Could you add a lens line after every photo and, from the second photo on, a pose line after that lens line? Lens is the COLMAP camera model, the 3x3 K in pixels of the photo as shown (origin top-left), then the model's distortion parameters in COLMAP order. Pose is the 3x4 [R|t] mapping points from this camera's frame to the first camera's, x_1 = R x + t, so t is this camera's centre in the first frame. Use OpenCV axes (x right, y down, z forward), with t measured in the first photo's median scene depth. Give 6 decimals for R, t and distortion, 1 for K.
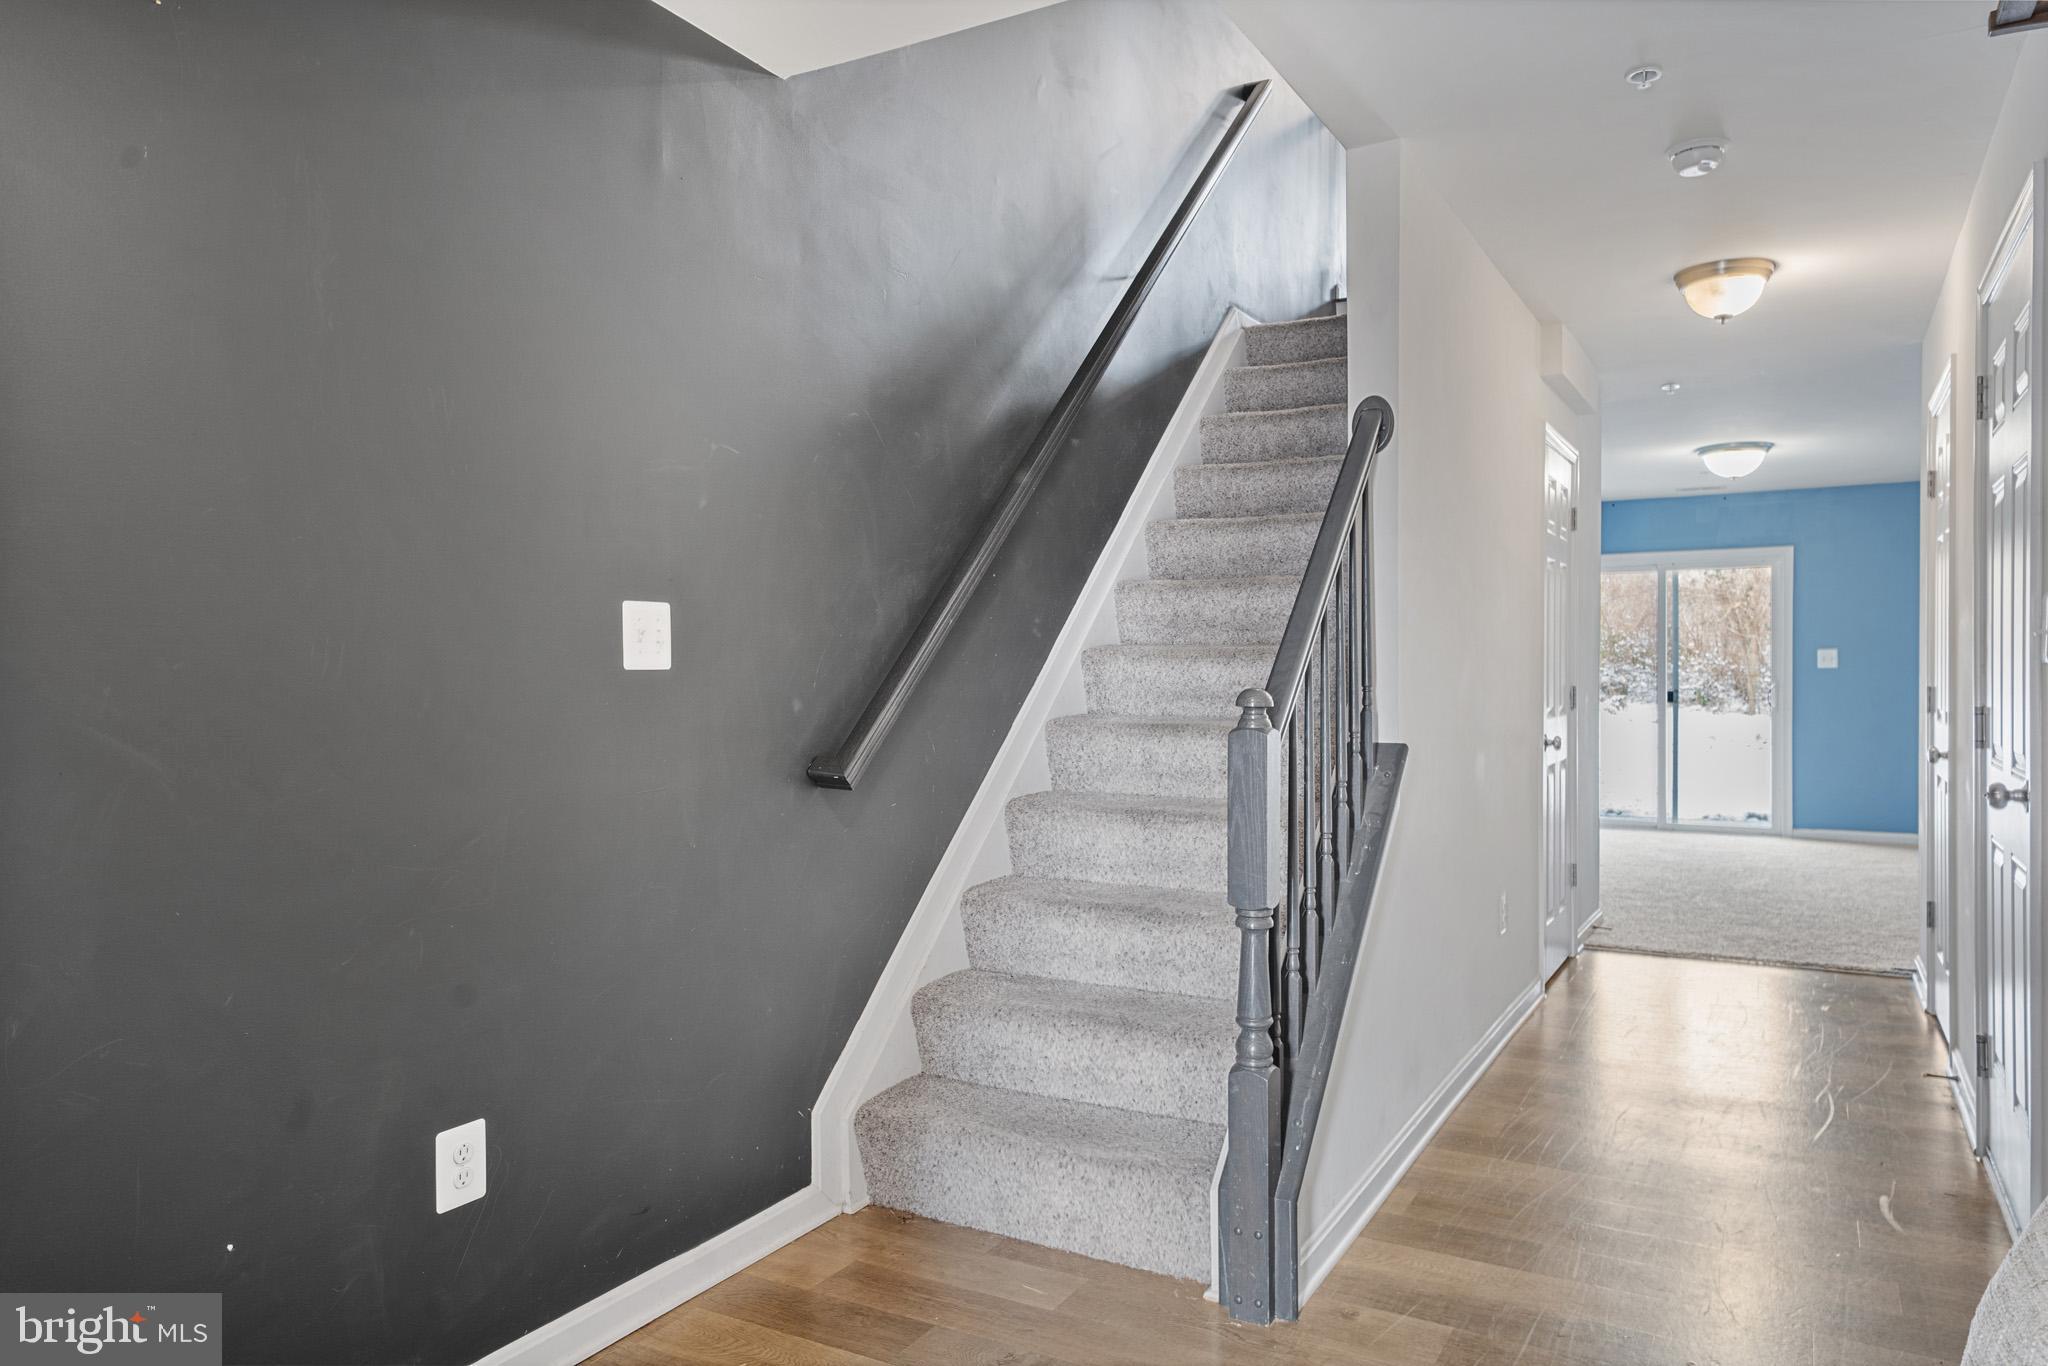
lens RADIAL K [[1325.2, 0, 1024.0], [0, 1325.2, 683.0], [0, 0, 1]] dist [0.037221, -0.073648]
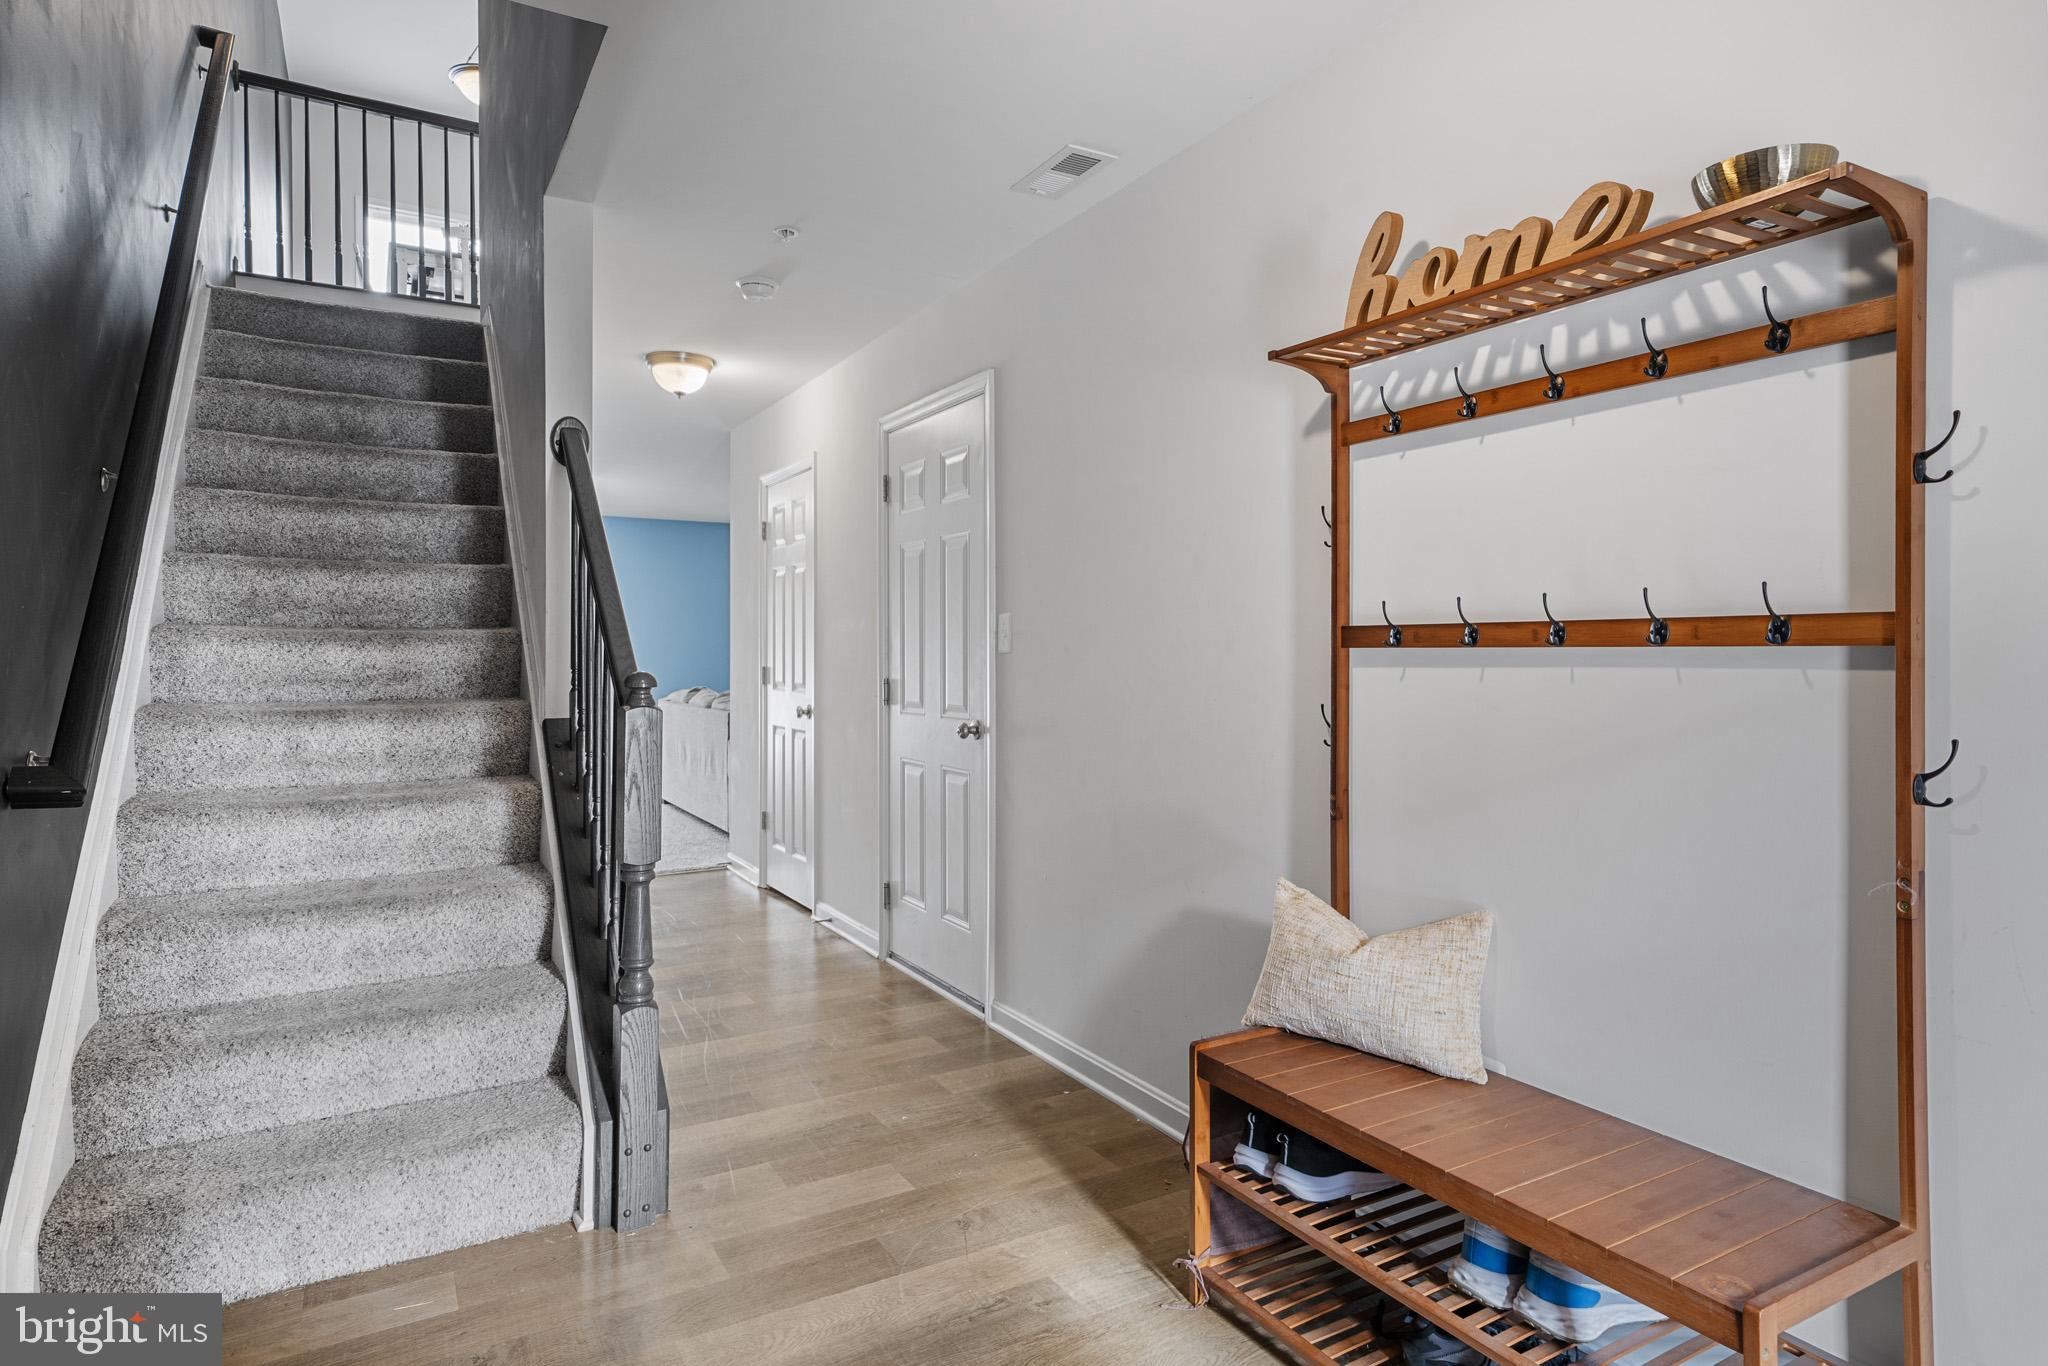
lens RADIAL K [[1130.5, 0, 1024.2], [0, 1130.5, 648.7], [0, 0, 1]] dist [0.004698, 0.001738]
pose [[0.495780, 0.009412, 0.868397, -0.344425], [0.002157, 0.999925, -0.012069, -0.002071], [-0.868446, 0.007857, 0.495722, 0.152614]]
